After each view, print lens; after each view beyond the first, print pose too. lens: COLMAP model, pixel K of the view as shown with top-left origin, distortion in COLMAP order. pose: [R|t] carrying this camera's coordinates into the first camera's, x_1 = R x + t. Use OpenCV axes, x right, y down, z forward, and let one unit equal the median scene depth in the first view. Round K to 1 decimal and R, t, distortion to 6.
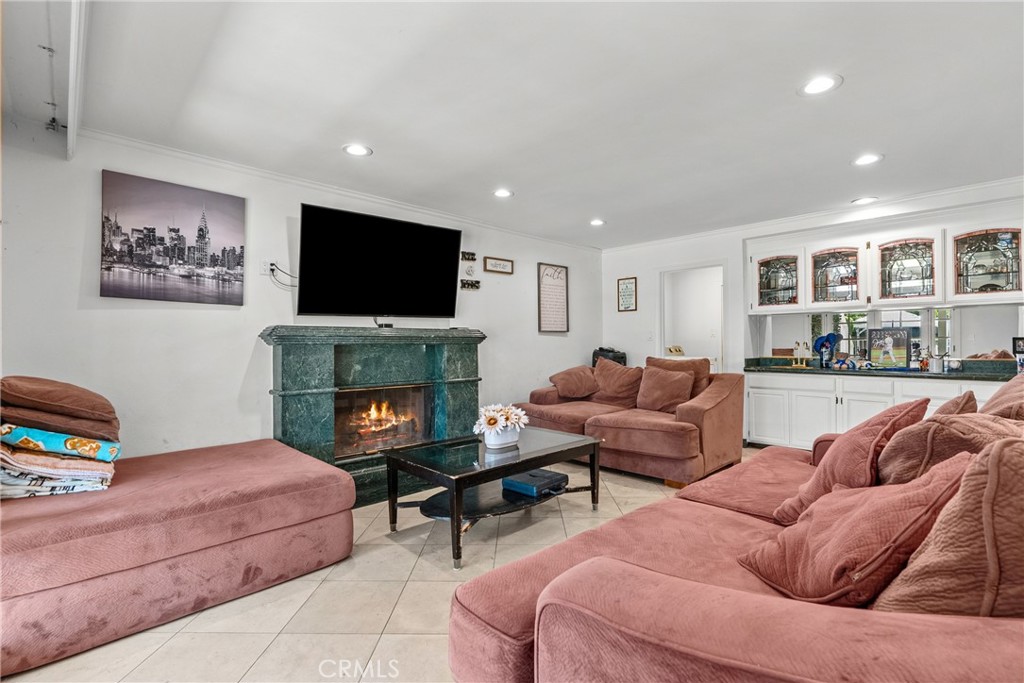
lens RADIAL K [[462.5, 0, 519.2], [0, 462.5, 337.5], [0, 0, 1]] dist [-0.007637, 0.002116]
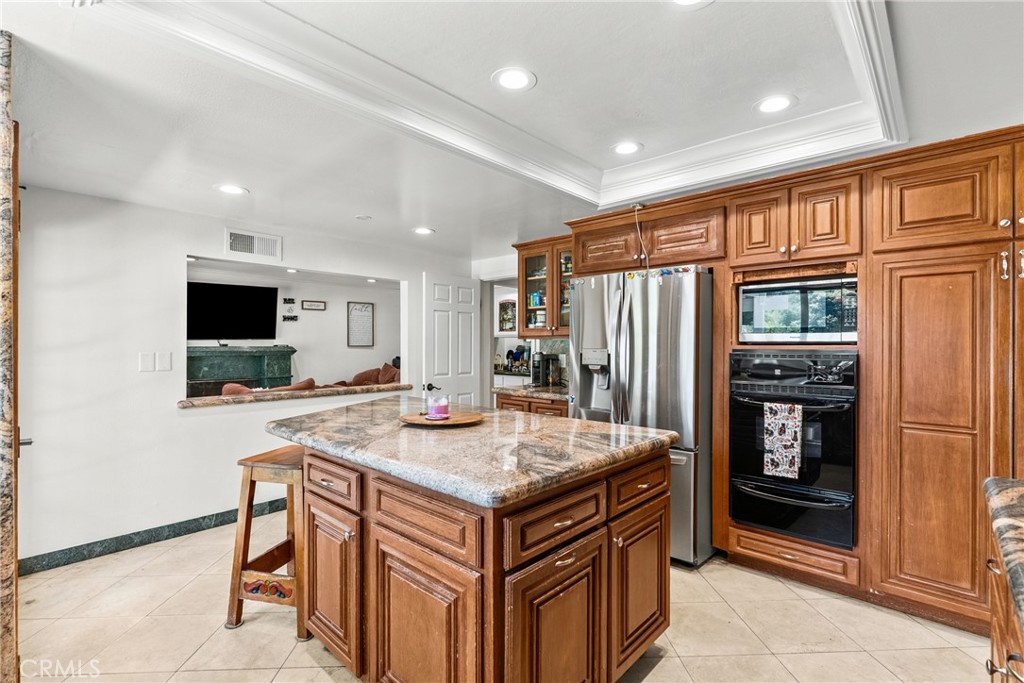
lens RADIAL K [[462.5, 0, 519.2], [0, 462.5, 345.8], [0, 0, 1]] dist [-0.007637, 0.002116]
pose [[0.998219, 0.003915, 0.059528, 0.638440], [-0.004658, 0.999913, 0.012357, -0.044040], [-0.059475, -0.012613, 0.998150, -0.711437]]
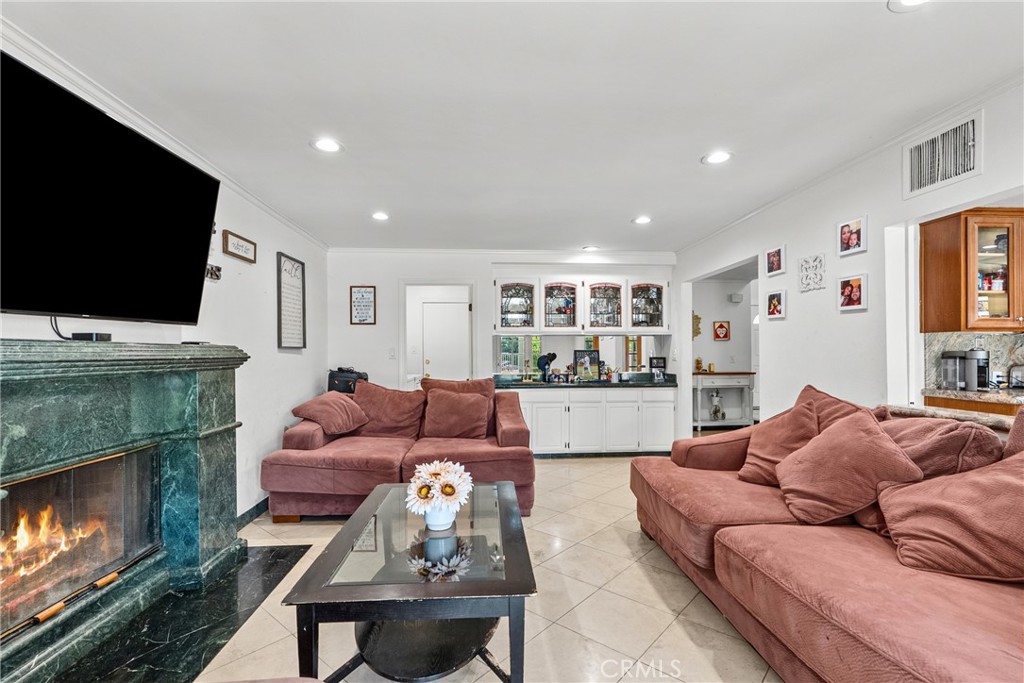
lens RADIAL K [[462.5, 0, 505.1], [0, 462.5, 350.4], [0, 0, 1]] dist [-0.007637, 0.002116]
pose [[0.654120, 0.007610, 0.756352, -0.328679], [-0.009206, 0.999955, -0.002099, -0.012948], [-0.756334, -0.005590, 0.654161, 0.321146]]
